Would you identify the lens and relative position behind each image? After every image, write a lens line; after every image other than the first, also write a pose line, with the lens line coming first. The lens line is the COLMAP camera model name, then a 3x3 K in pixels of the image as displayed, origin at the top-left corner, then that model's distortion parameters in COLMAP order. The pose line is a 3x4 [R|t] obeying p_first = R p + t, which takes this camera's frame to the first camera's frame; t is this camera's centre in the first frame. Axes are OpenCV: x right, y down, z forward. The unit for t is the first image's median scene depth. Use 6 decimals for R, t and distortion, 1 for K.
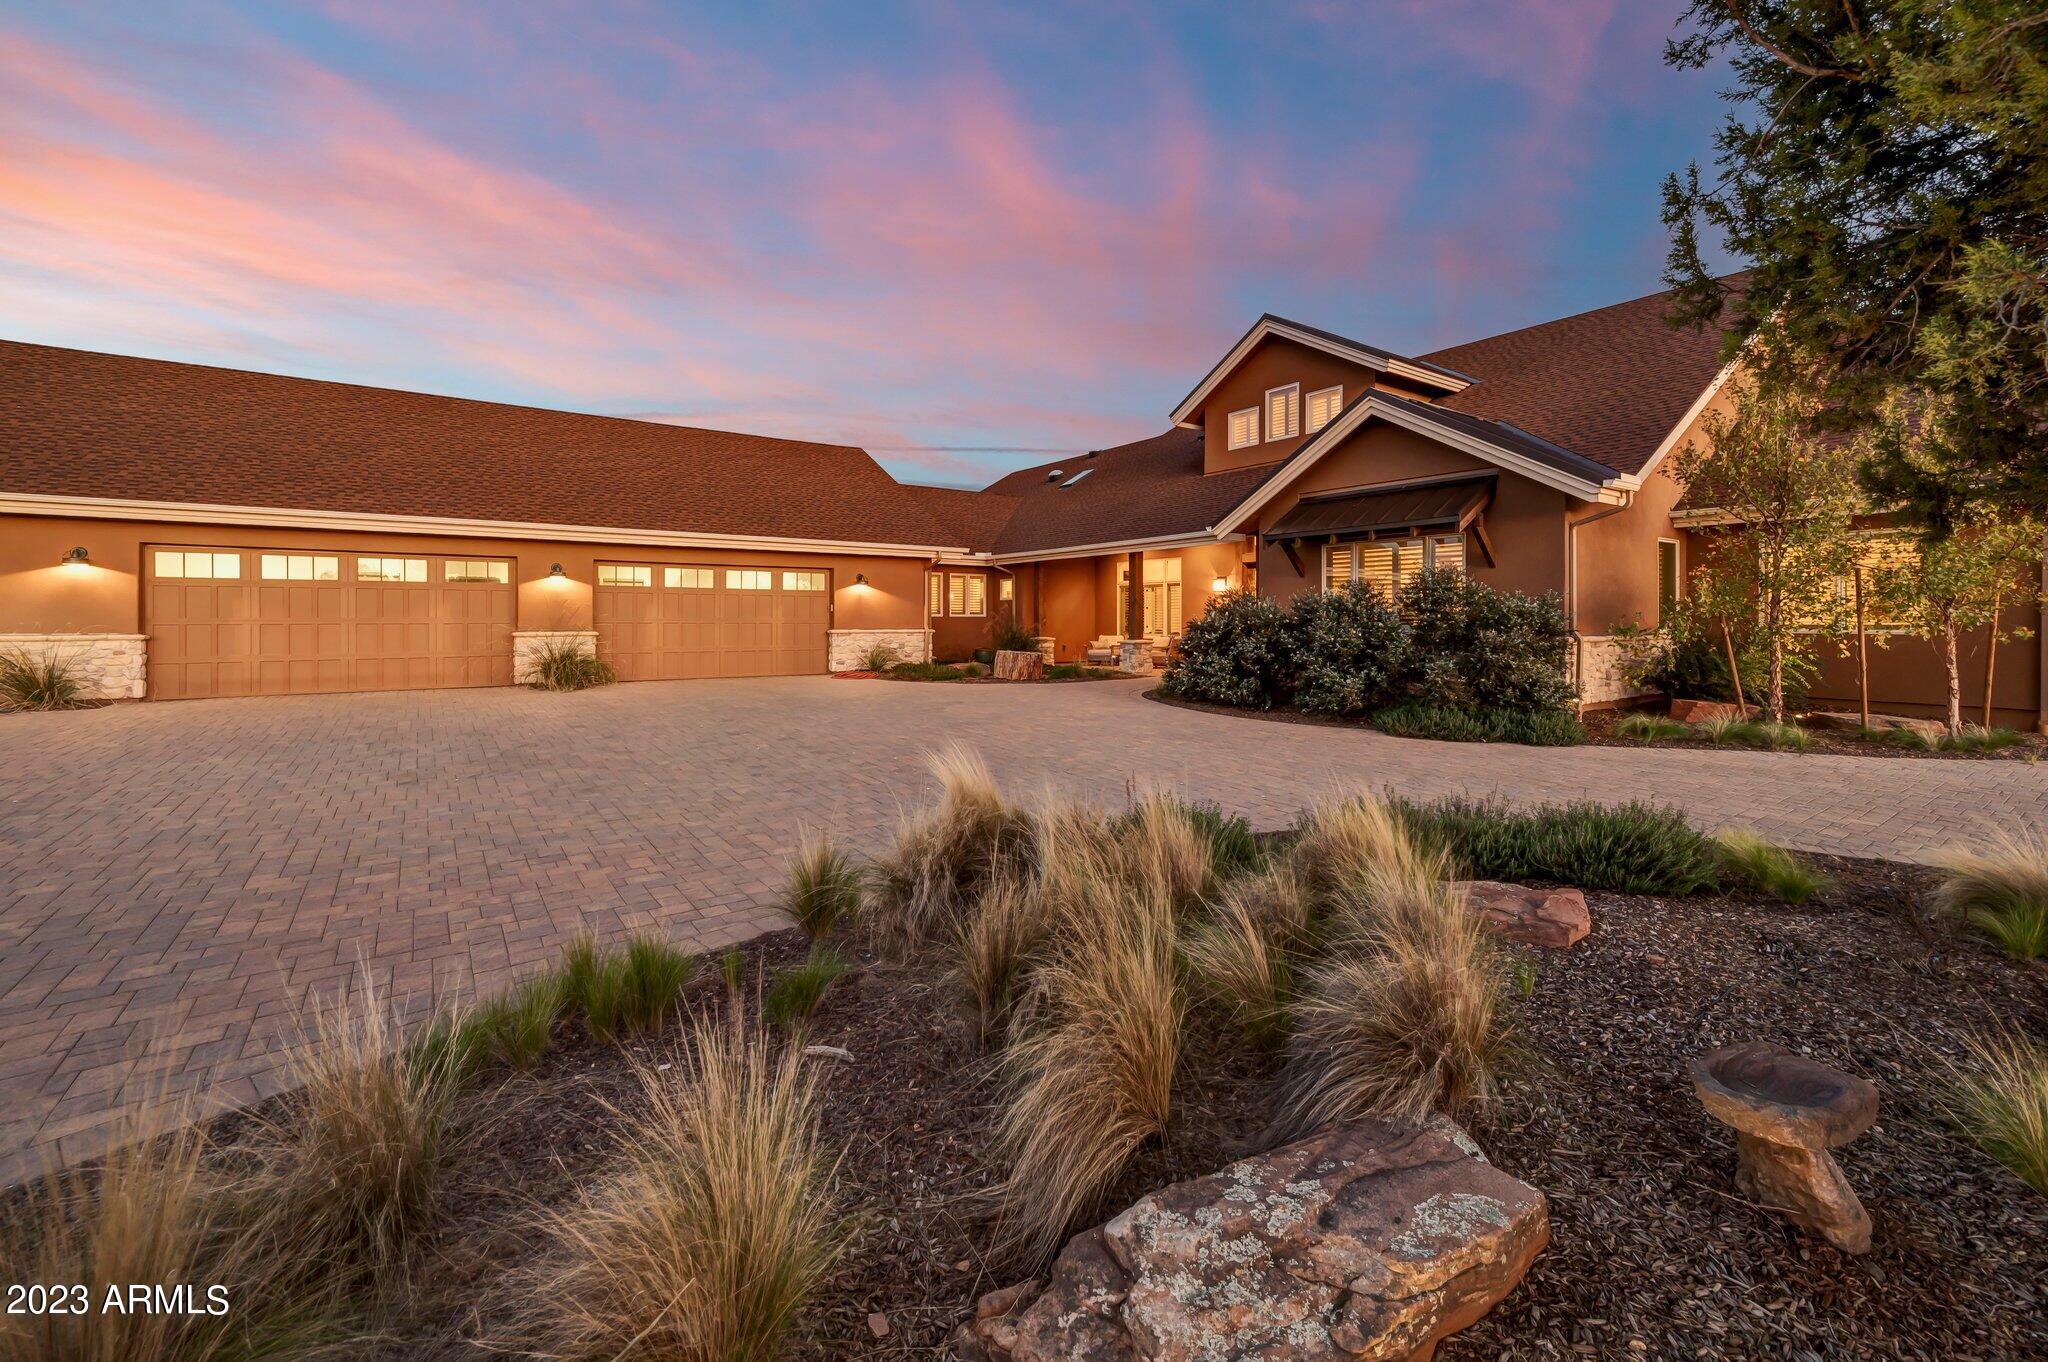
lens RADIAL K [[824.8, 0, 1024.1], [0, 824.8, 621.4], [0, 0, 1]] dist [-0.001839, -0.000314]
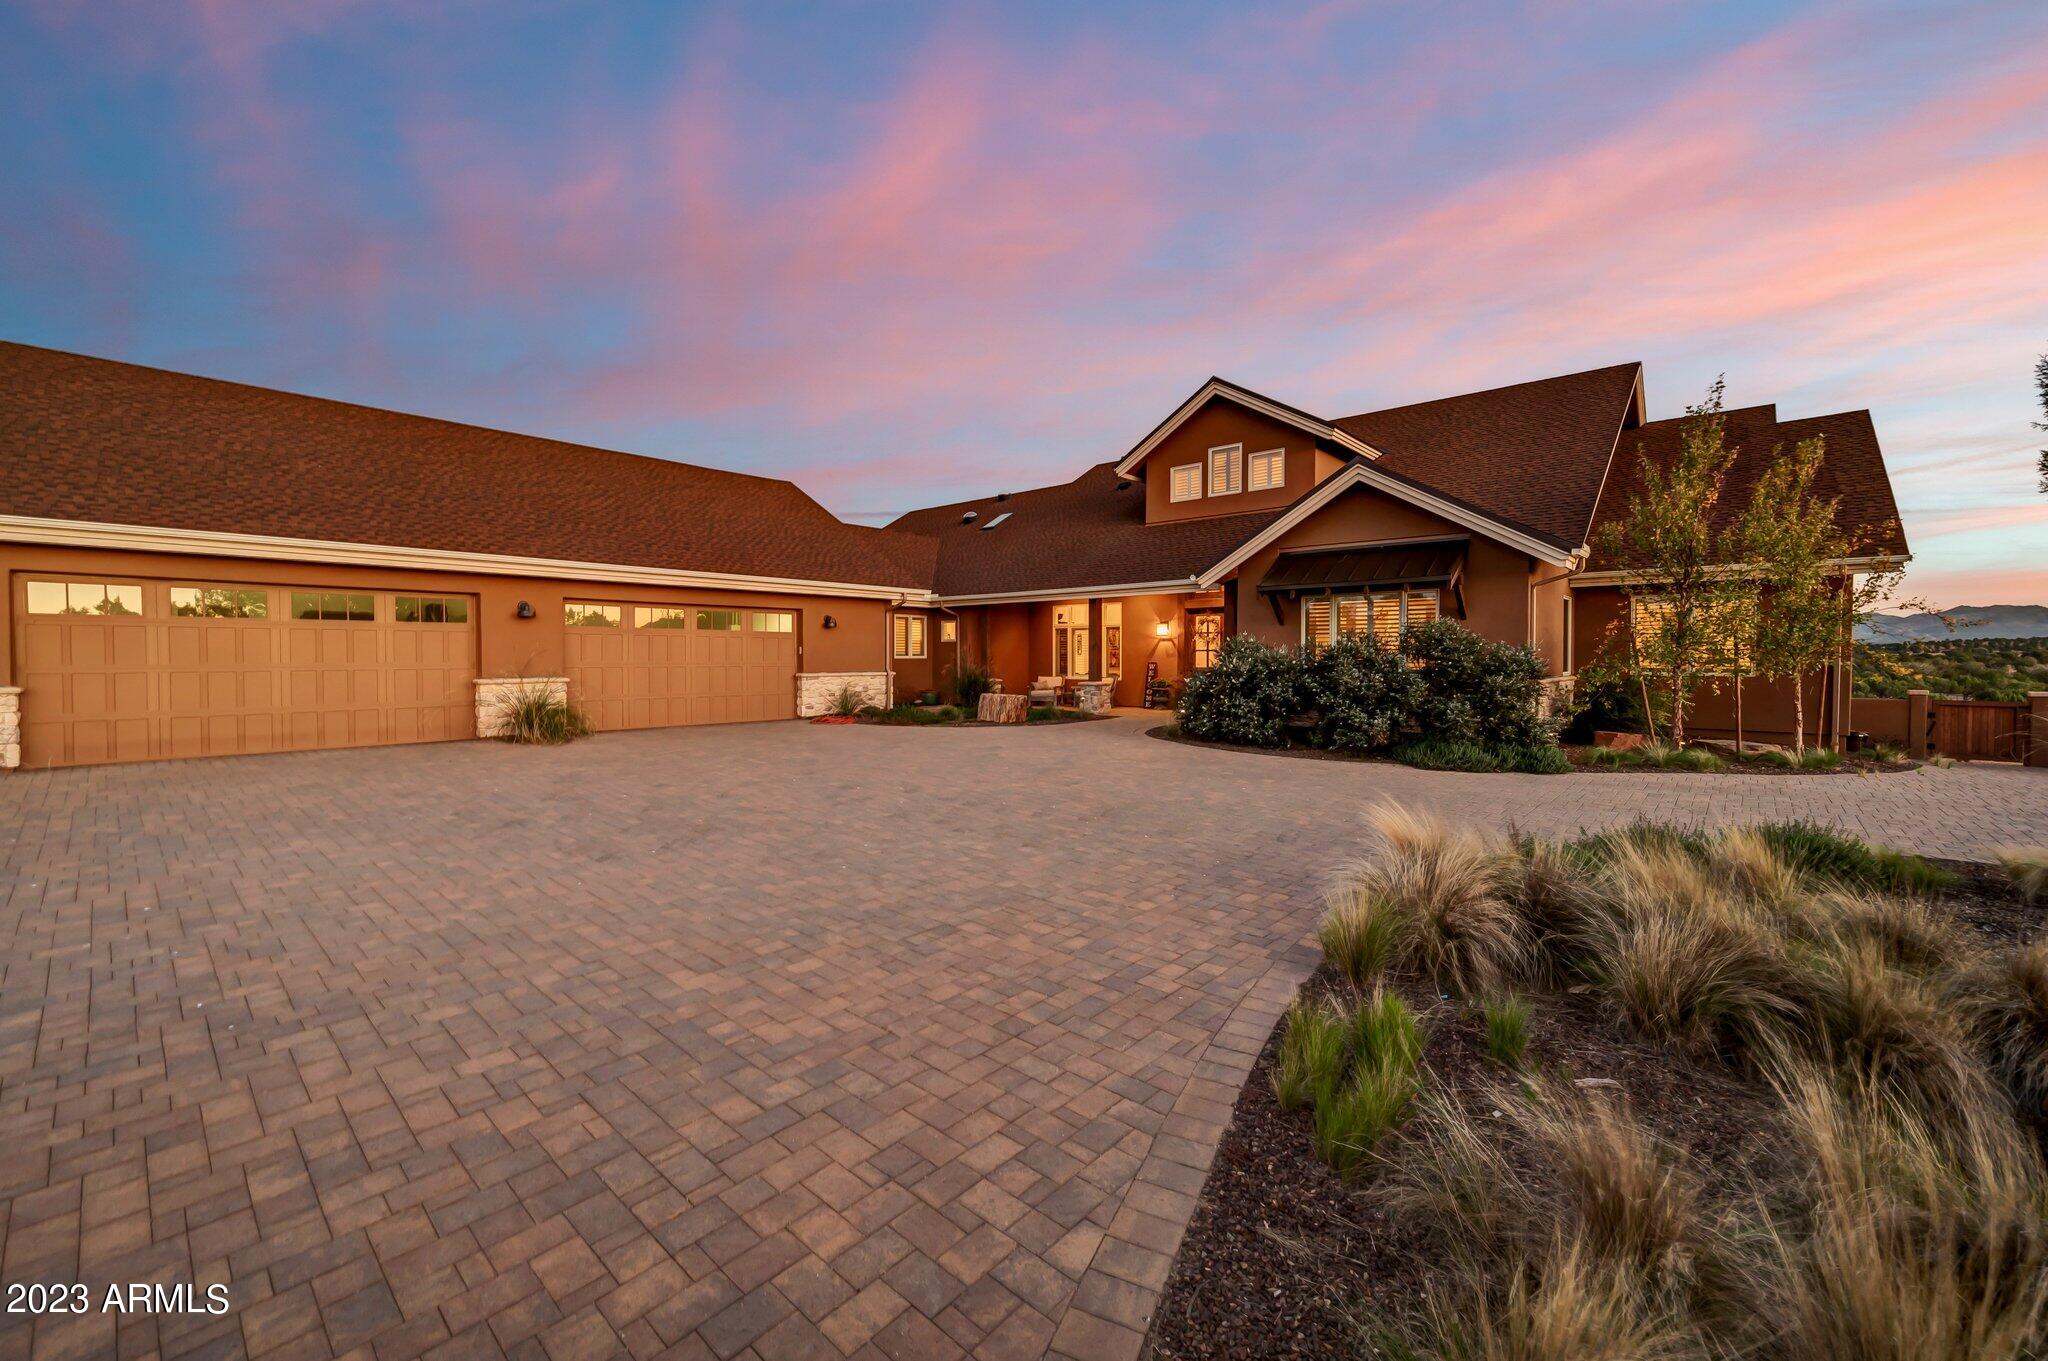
lens RADIAL K [[815.0, 0, 1020.6], [0, 815.0, 670.2], [0, 0, 1]] dist [-0.001496, -0.000174]
pose [[0.974944, -0.002624, 0.222437, -0.241696], [-0.000739, 0.999887, 0.015034, -0.009785], [-0.222451, -0.014822, 0.974831, 0.021949]]
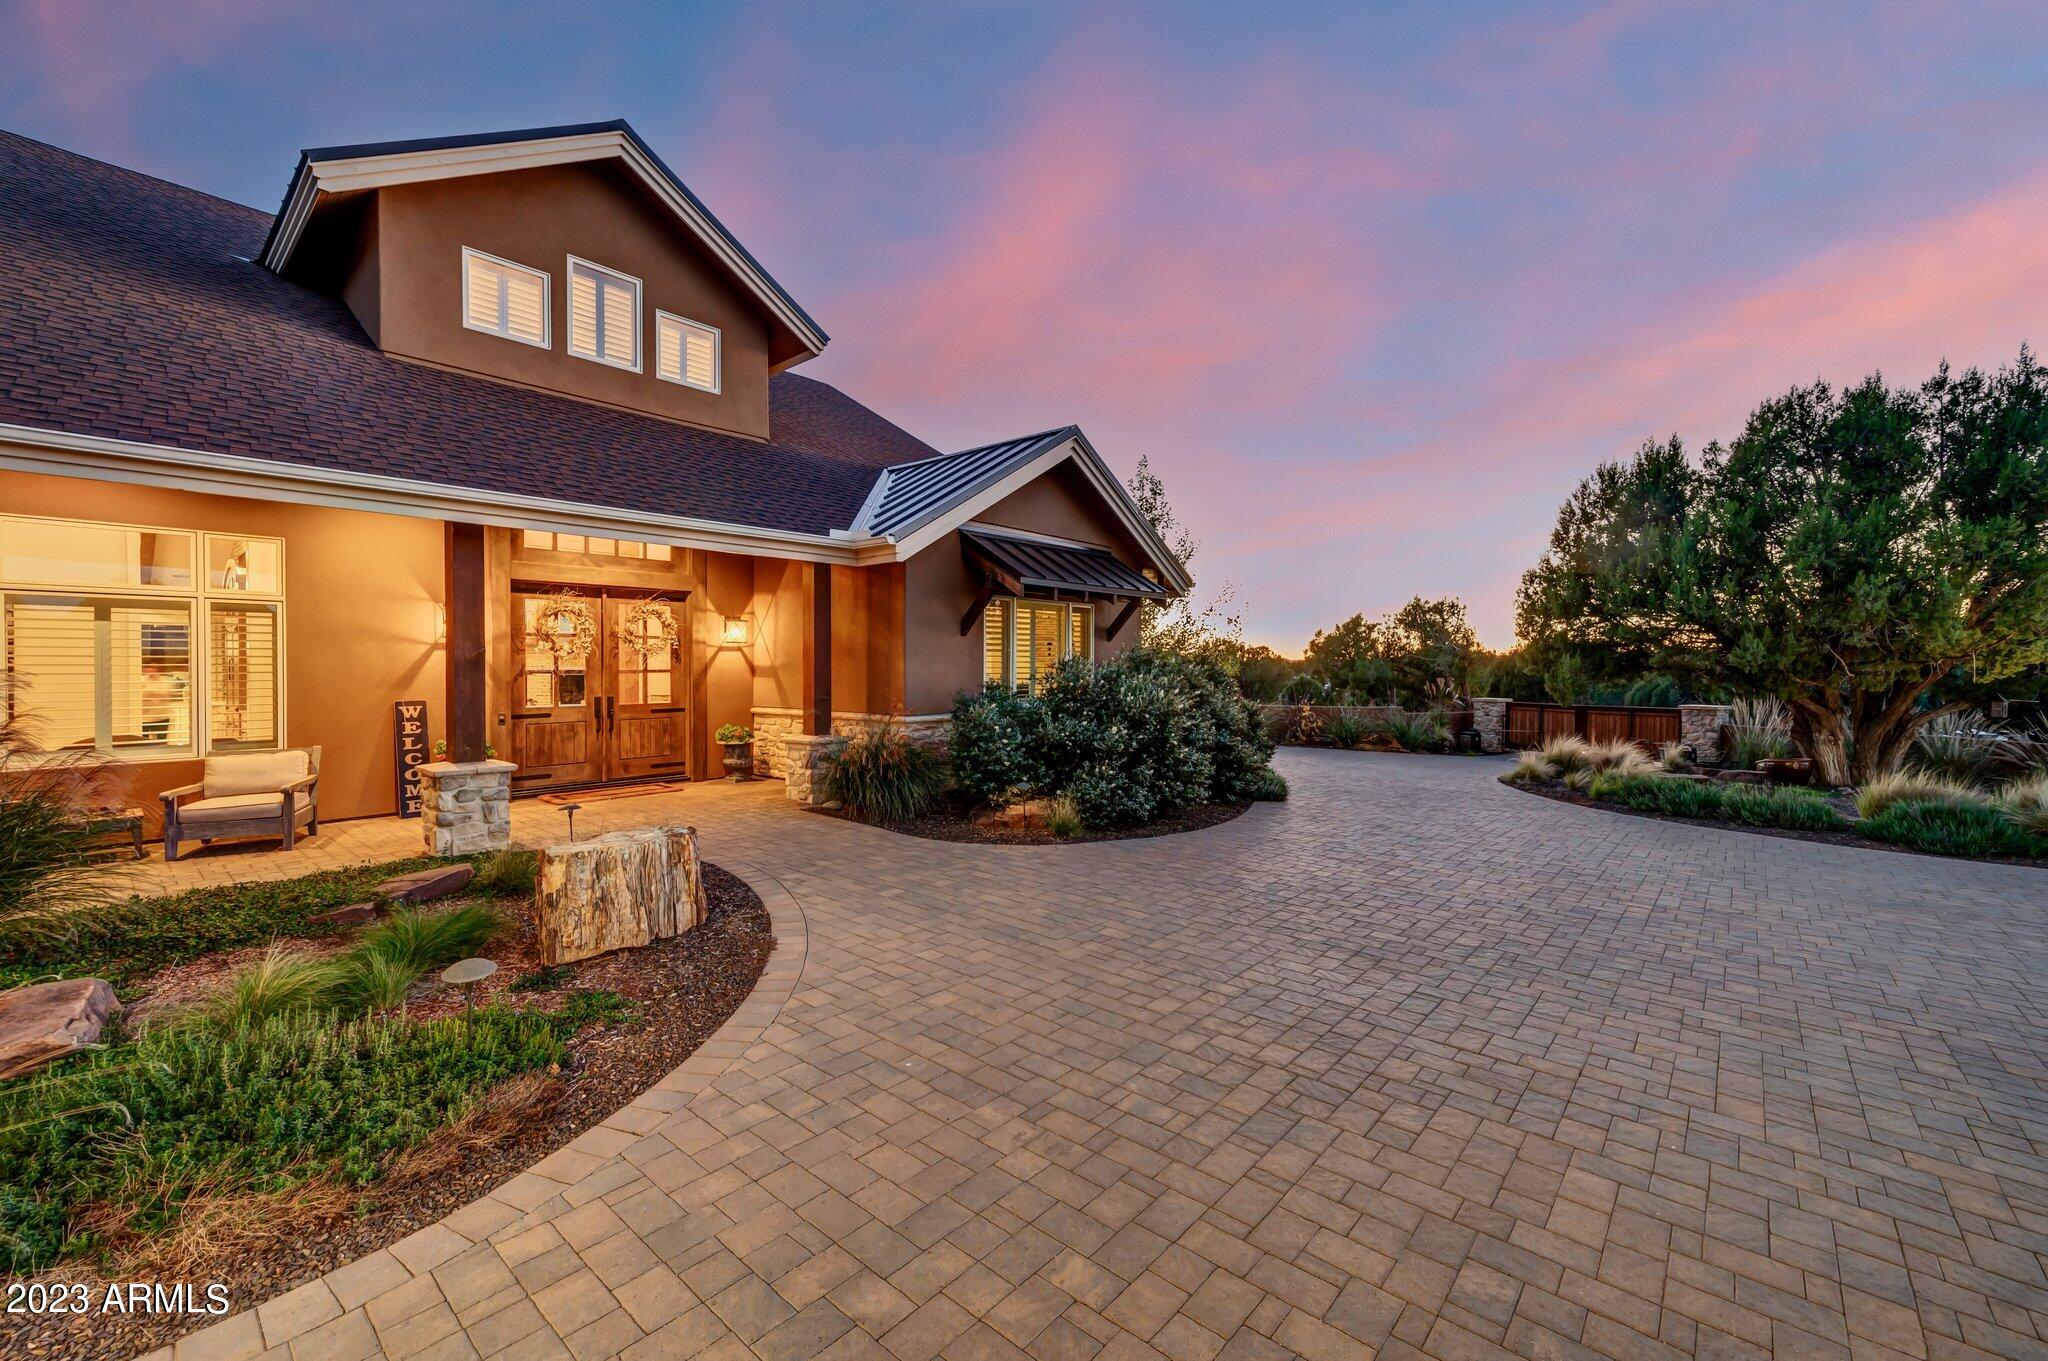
lens RADIAL K [[815.0, 0, 1020.6], [0, 815.0, 670.2], [0, 0, 1]] dist [-0.001496, -0.000174]
pose [[-0.230161, -0.005538, 0.973137, -0.355230], [0.001976, 0.999979, 0.006158, -0.028112], [-0.973150, 0.003340, -0.230146, 1.111608]]
